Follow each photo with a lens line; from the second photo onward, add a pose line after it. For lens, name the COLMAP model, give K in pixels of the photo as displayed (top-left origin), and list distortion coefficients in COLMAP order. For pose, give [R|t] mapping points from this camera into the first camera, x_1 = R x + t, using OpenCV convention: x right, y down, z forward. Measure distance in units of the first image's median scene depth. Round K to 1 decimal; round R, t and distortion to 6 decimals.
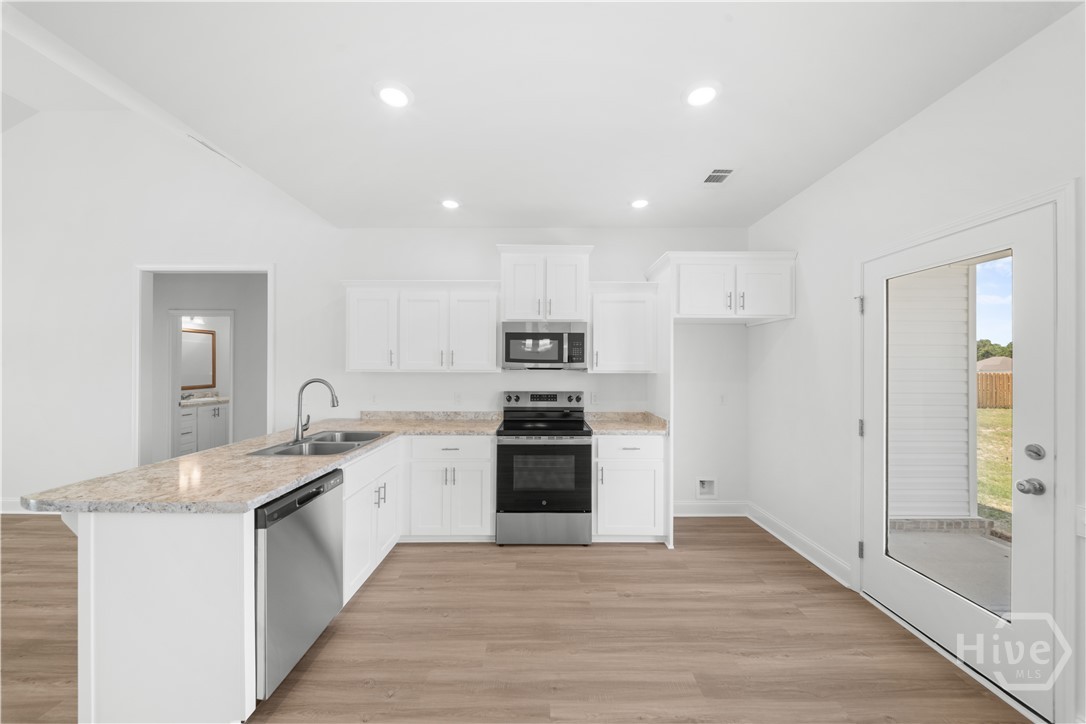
lens RADIAL K [[383.6, 0, 539.9], [0, 383.6, 363.1], [0, 0, 1]] dist [-0.001863, -0.001100]
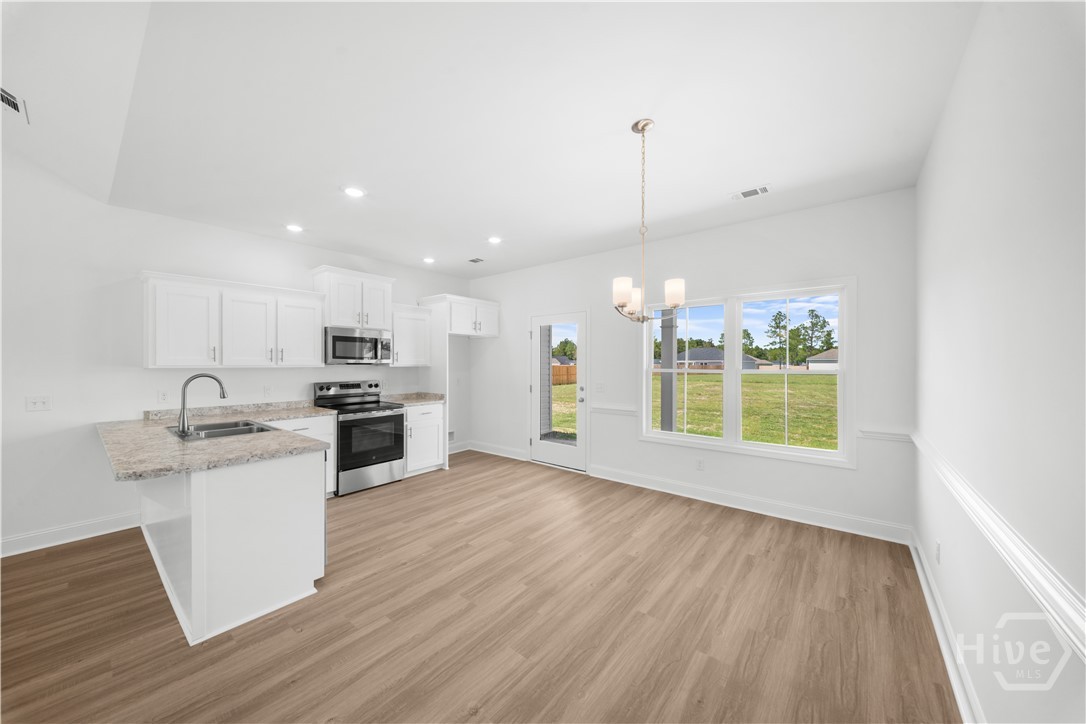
lens RADIAL K [[383.6, 0, 537.8], [0, 383.6, 361.4], [0, 0, 1]] dist [-0.001863, -0.001100]
pose [[0.627431, 0.000755, 0.778672, -0.713879], [-0.006527, 0.999969, 0.004290, -0.004148], [-0.778645, -0.007774, 0.627417, -0.365300]]
